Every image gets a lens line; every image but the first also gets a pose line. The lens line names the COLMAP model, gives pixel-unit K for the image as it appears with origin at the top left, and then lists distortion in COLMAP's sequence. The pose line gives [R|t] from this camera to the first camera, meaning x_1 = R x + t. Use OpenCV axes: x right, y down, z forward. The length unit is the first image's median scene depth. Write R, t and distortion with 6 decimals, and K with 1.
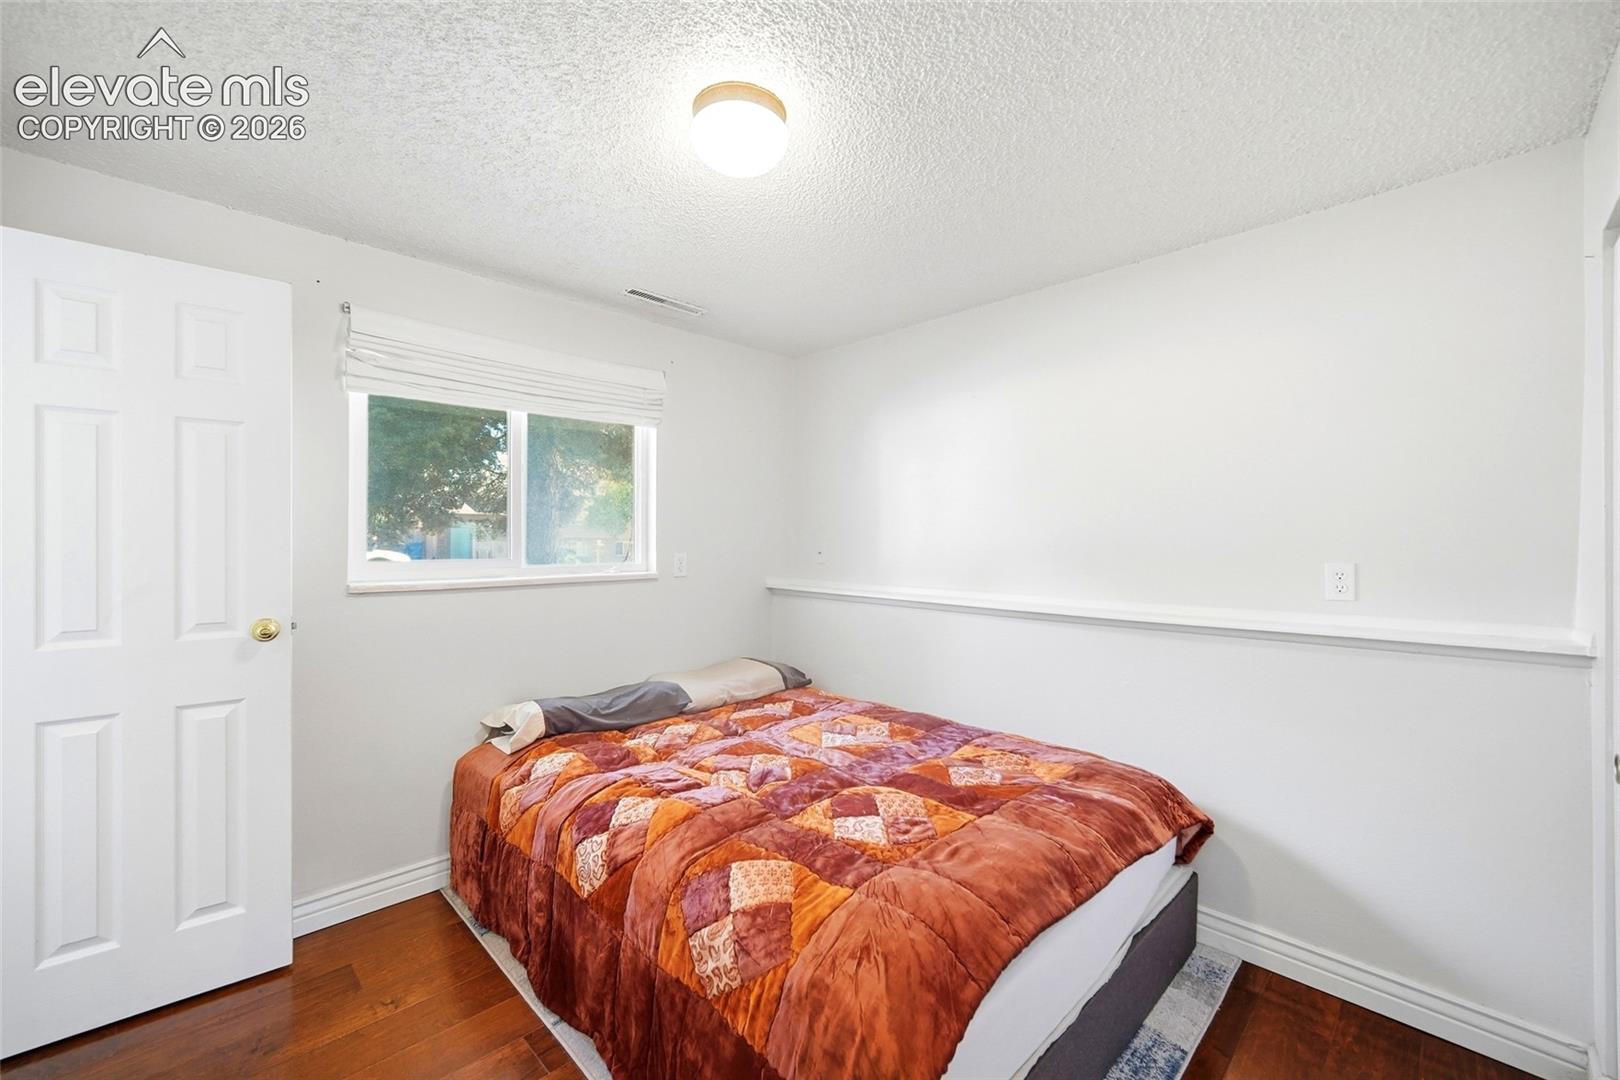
lens RADIAL K [[641.1, 0, 805.0], [0, 641.1, 543.3], [0, 0, 1]] dist [-0.000672, -0.000032]
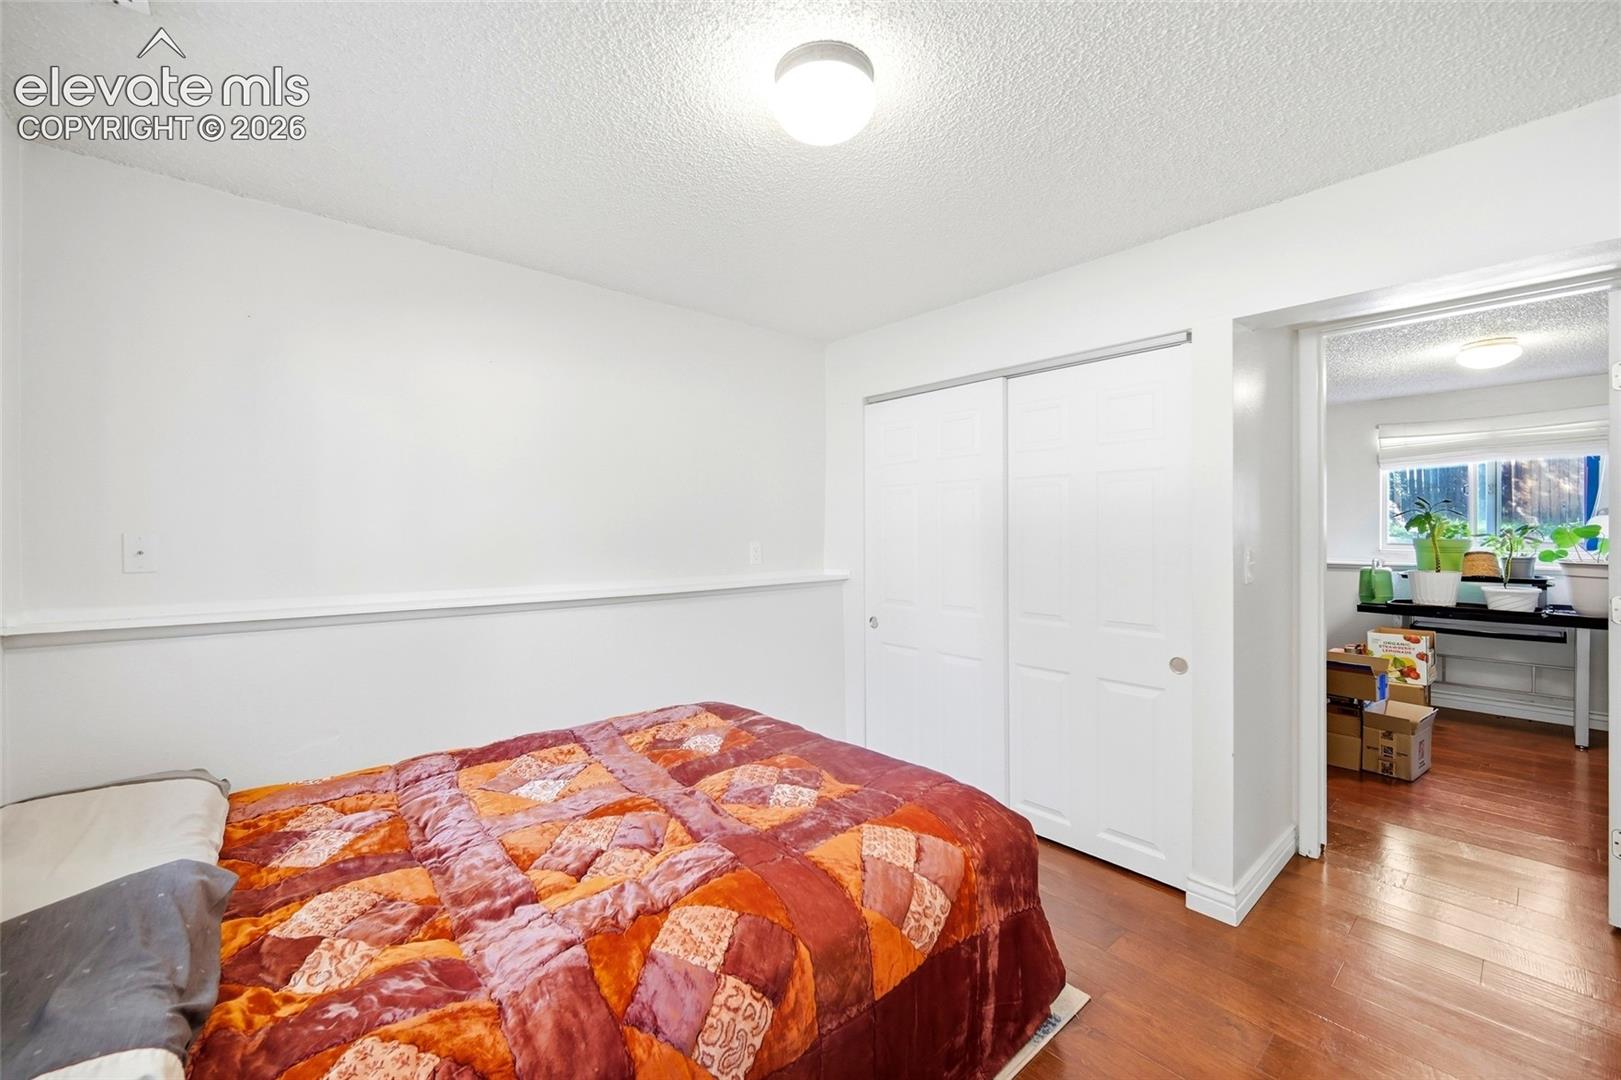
lens RADIAL K [[641.5, 0, 805.4], [0, 641.5, 535.4], [0, 0, 1]] dist [-0.000672, -0.000032]
pose [[0.054967, -0.009483, 0.998443, -0.756382], [-0.000892, 0.999954, 0.009546, -0.004310], [-0.998488, -0.001415, 0.054956, 0.704215]]
